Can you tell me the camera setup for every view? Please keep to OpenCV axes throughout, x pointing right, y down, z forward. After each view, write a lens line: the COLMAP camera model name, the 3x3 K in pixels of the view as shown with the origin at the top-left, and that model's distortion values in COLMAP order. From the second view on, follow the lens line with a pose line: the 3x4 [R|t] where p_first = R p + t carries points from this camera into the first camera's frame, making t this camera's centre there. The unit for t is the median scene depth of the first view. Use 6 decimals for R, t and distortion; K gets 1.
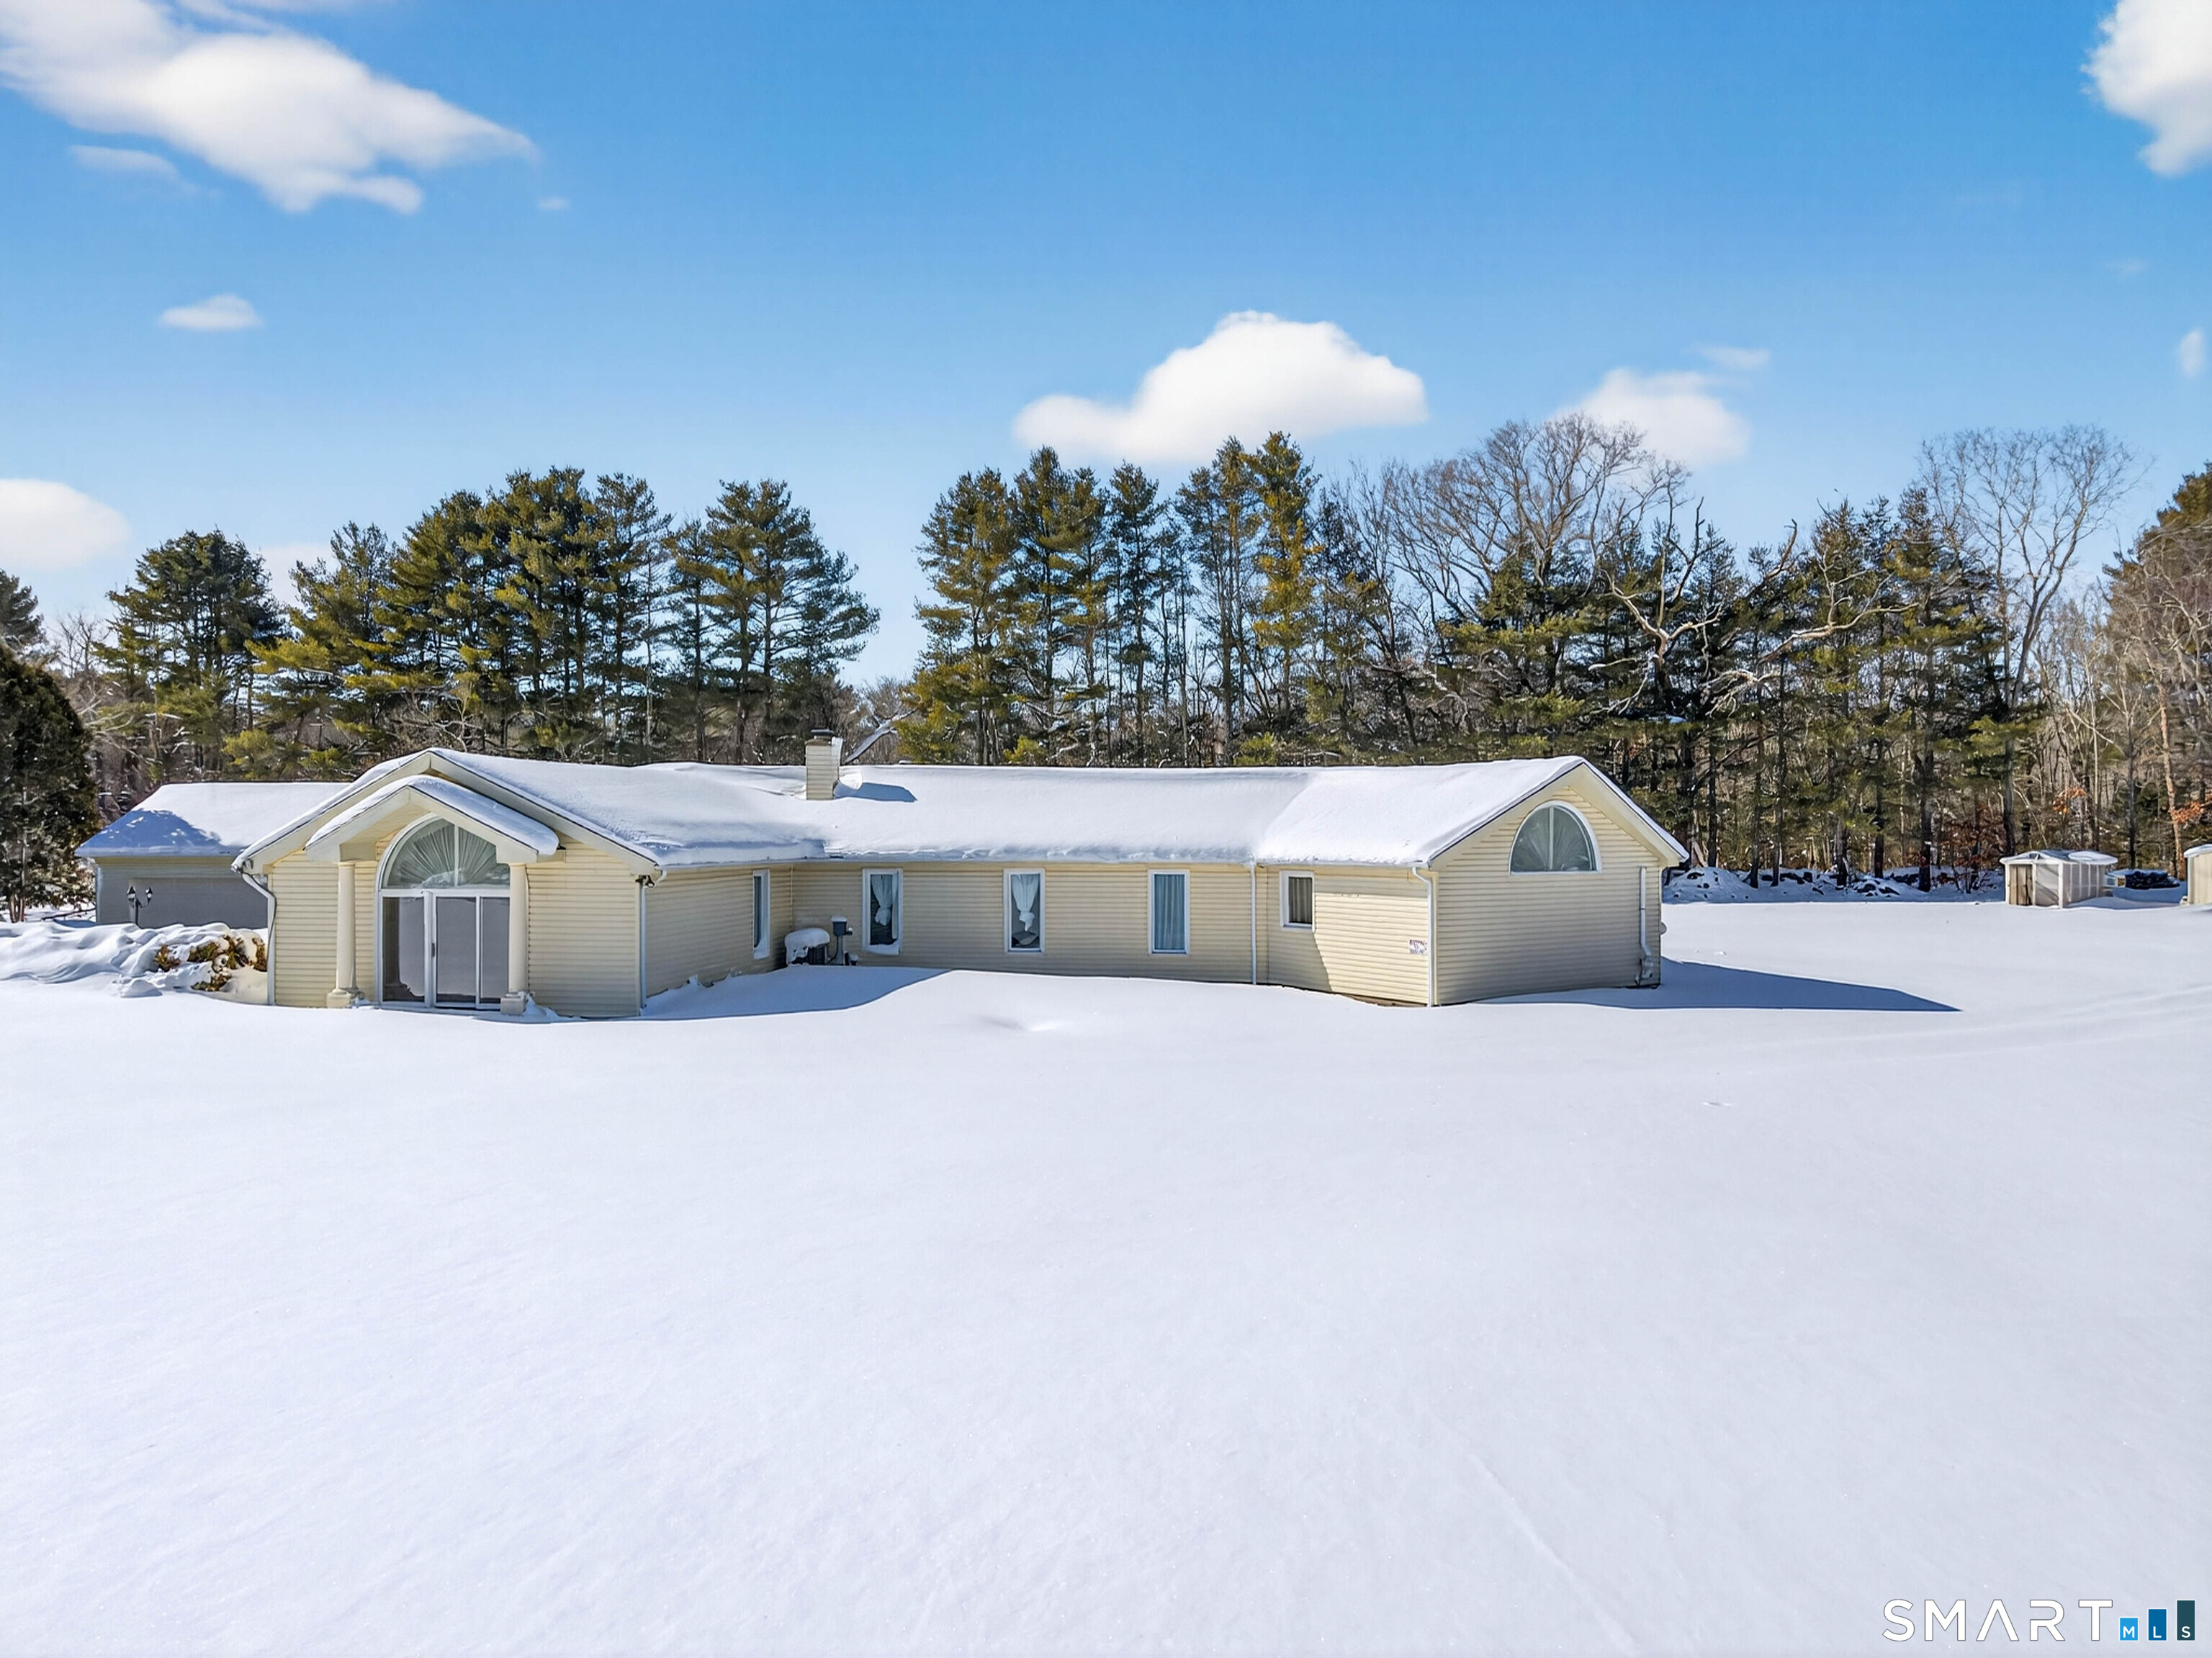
lens RADIAL K [[899.7, 0, 1106.4], [0, 899.7, 807.5], [0, 0, 1]] dist [0.013713, -0.000102]
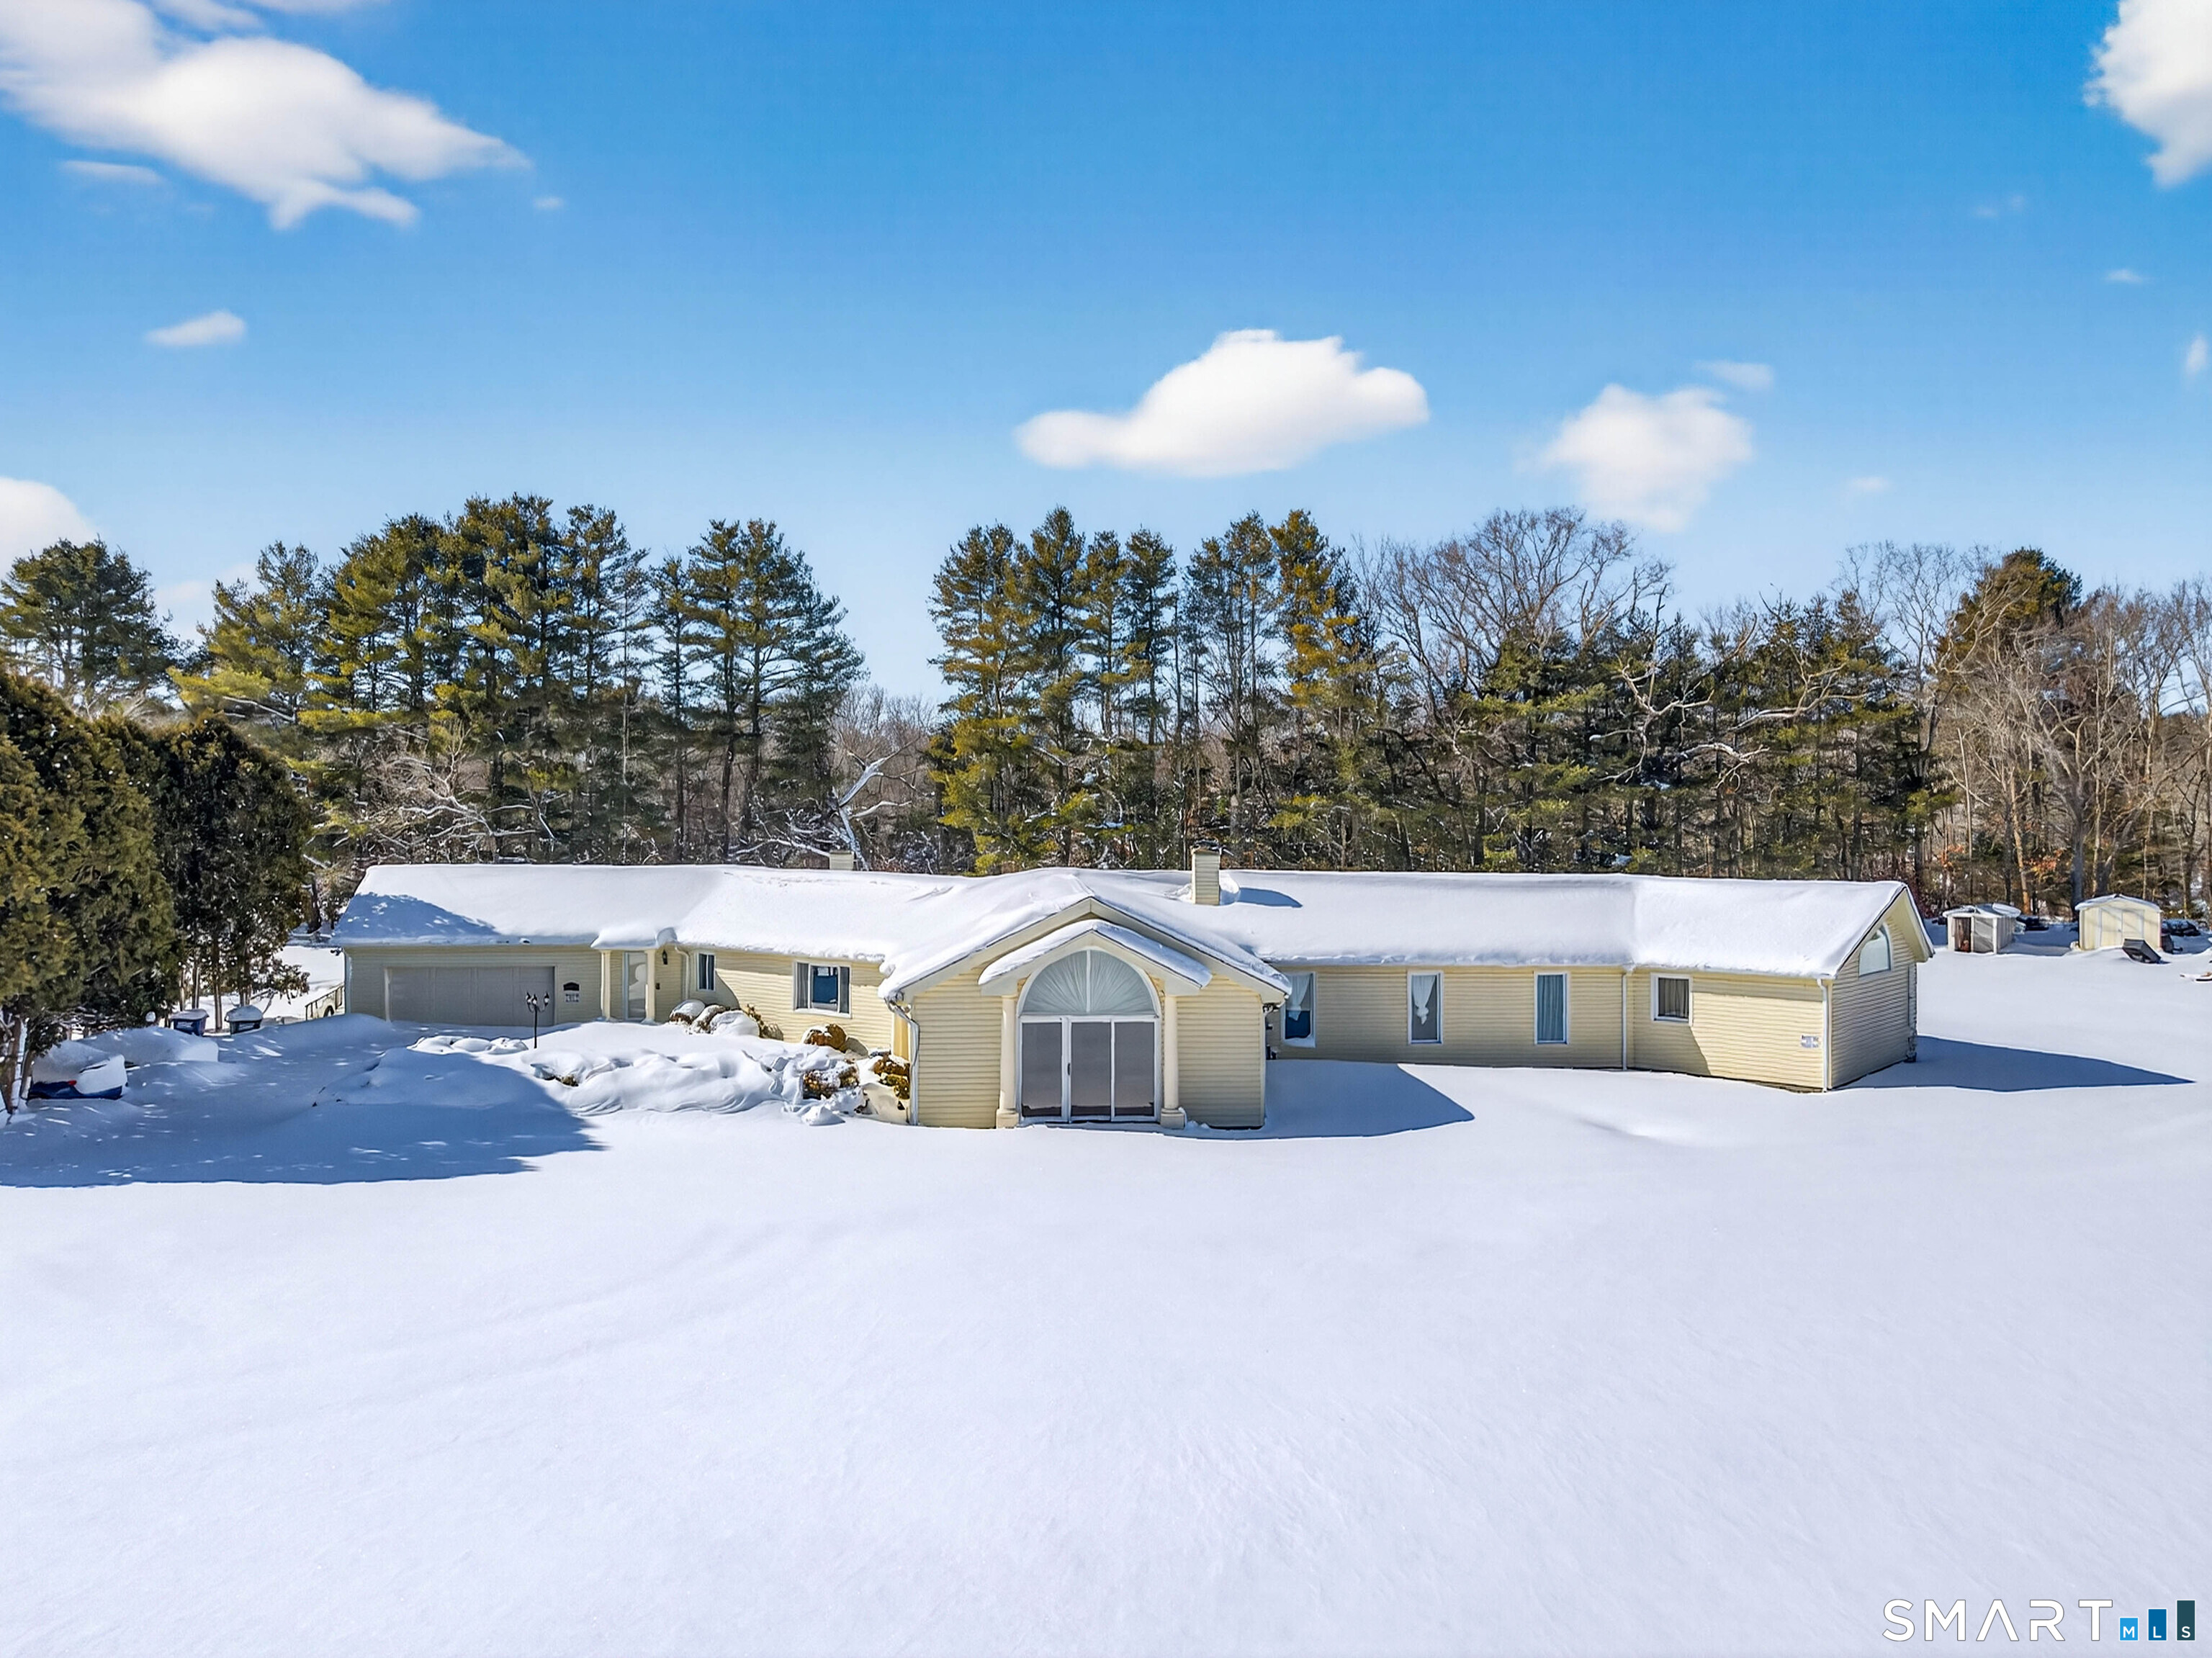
lens RADIAL K [[885.5, 0, 1106.0], [0, 885.5, 829.0], [0, 0, 1]] dist [0.016270, 0.000015]
pose [[0.992453, 0.004641, 0.122538, -0.148547], [-0.003756, 0.999965, -0.007454, -0.023893], [-0.122568, 0.006938, 0.992436, -0.017431]]
